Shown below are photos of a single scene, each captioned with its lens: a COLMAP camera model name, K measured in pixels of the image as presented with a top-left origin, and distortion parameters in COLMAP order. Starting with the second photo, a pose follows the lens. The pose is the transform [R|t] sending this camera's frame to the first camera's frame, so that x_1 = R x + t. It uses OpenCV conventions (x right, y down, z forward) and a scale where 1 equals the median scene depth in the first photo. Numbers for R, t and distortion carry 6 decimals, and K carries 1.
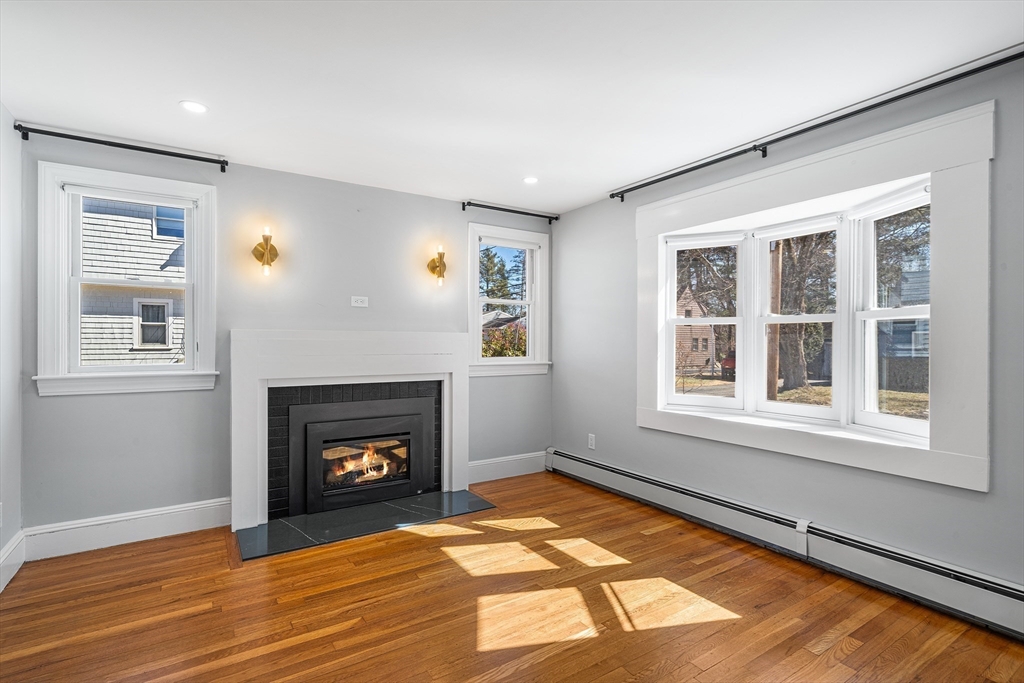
lens RADIAL K [[477.0, 0, 504.2], [0, 477.0, 343.4], [0, 0, 1]] dist [-0.000710, -0.000235]
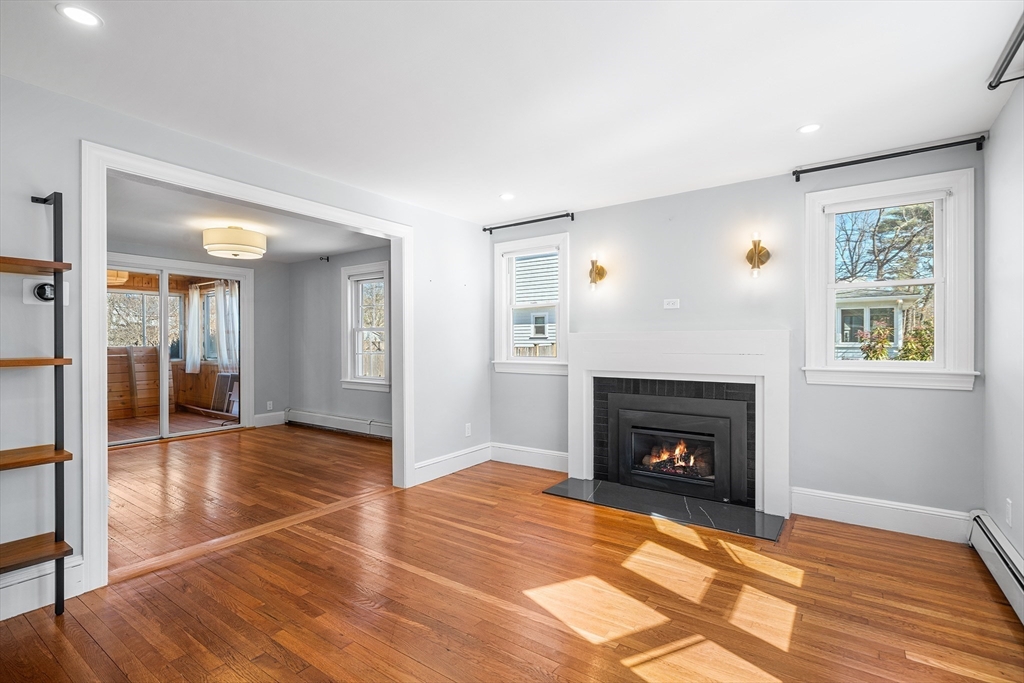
lens RADIAL K [[477.0, 0, 504.2], [0, 477.0, 343.4], [0, 0, 1]] dist [-0.000710, -0.000235]
pose [[0.382532, 0.000648, -0.923942, 0.634025], [0.003387, 0.999992, 0.002103, -0.002489], [0.923936, -0.003934, 0.382527, 0.283443]]
